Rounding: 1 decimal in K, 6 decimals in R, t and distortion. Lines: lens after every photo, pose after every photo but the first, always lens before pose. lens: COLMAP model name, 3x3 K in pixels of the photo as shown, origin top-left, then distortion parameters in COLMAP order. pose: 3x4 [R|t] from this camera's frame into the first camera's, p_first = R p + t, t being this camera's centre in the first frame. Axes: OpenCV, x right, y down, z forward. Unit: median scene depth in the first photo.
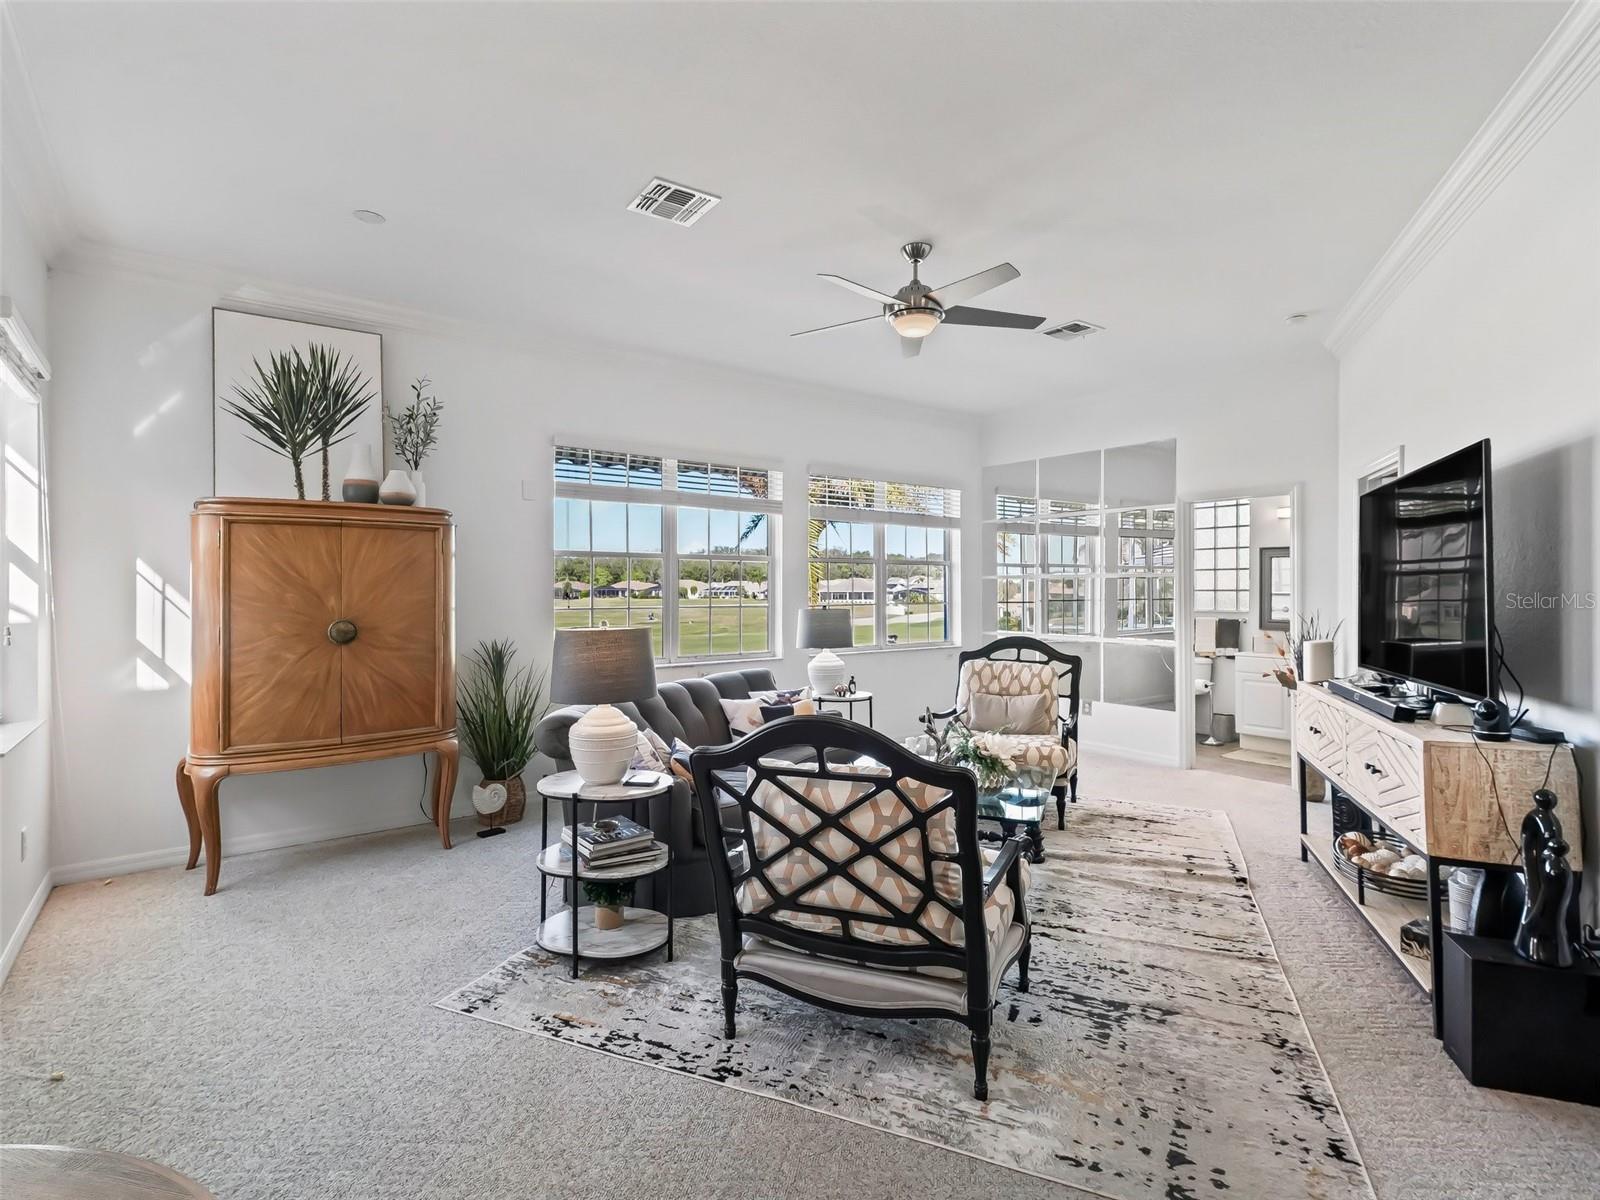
lens RADIAL K [[791.5, 0, 800.9], [0, 791.5, 591.1], [0, 0, 1]] dist [0.027306, 0.000443]
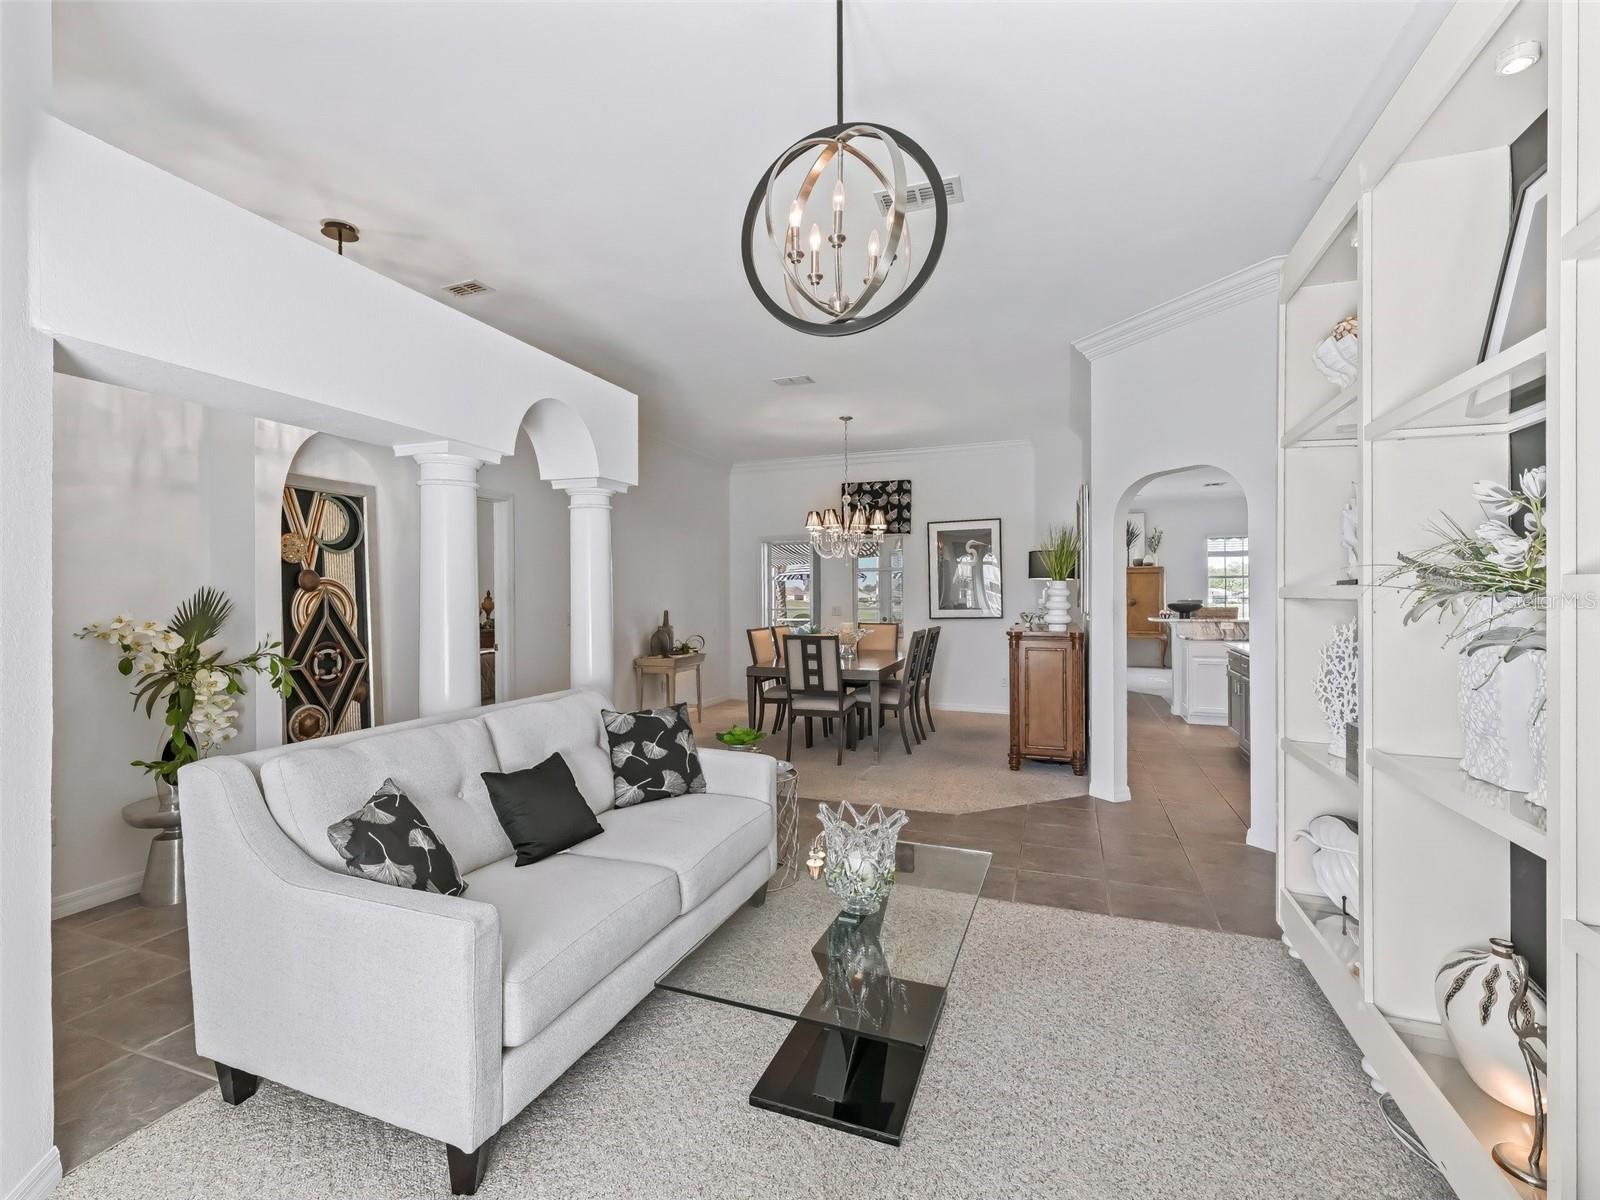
lens RADIAL K [[712.5, 0, 800.0], [0, 712.5, 600.0], [0, 0, 1]] dist [0.000702, 0.000174]
pose [[0.542999, 0.003143, -0.839727, 1.174644], [0.001843, 0.999986, 0.004934, 0.014910], [0.839731, -0.004227, 0.542986, -1.788939]]
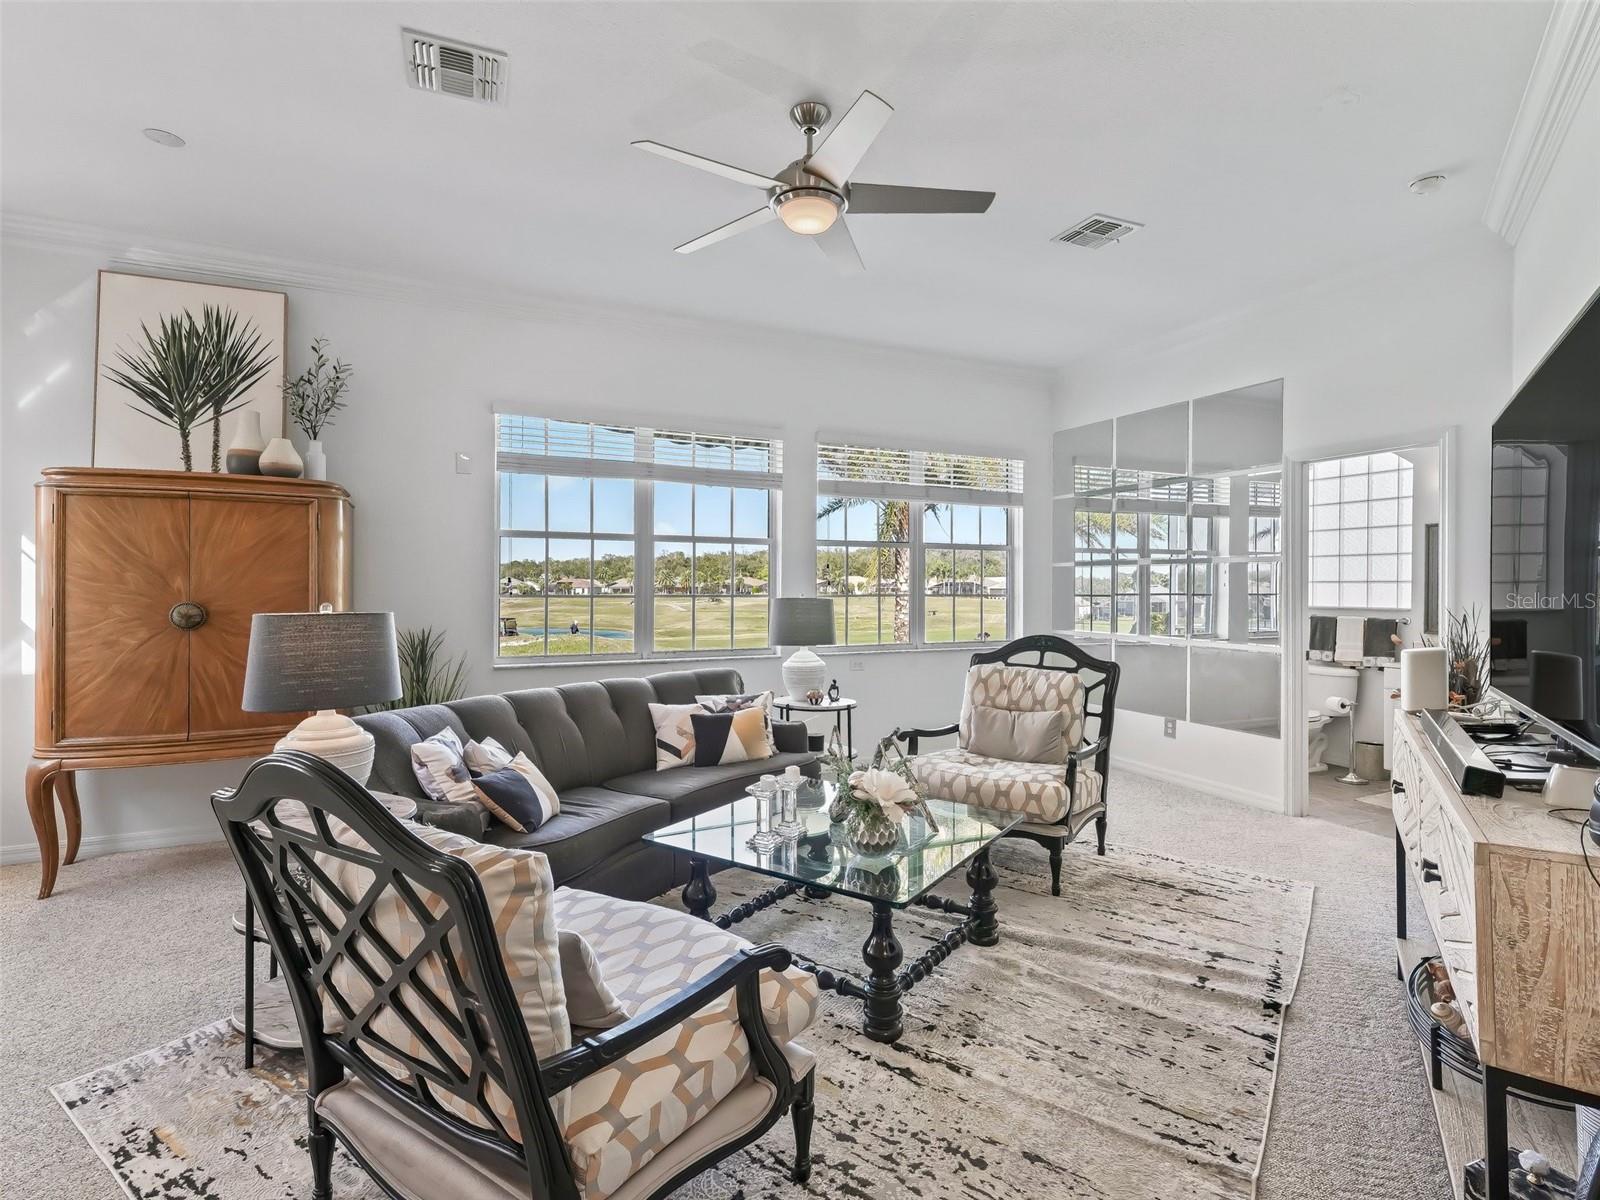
lens RADIAL K [[795.6, 0, 806.0], [0, 795.6, 588.5], [0, 0, 1]] dist [0.018120, -0.000916]
pose [[0.978899, 0.005763, -0.204262, 0.264378], [-0.005490, 0.999983, 0.001905, 0.013398], [0.204269, -0.000744, 0.978914, 0.232833]]
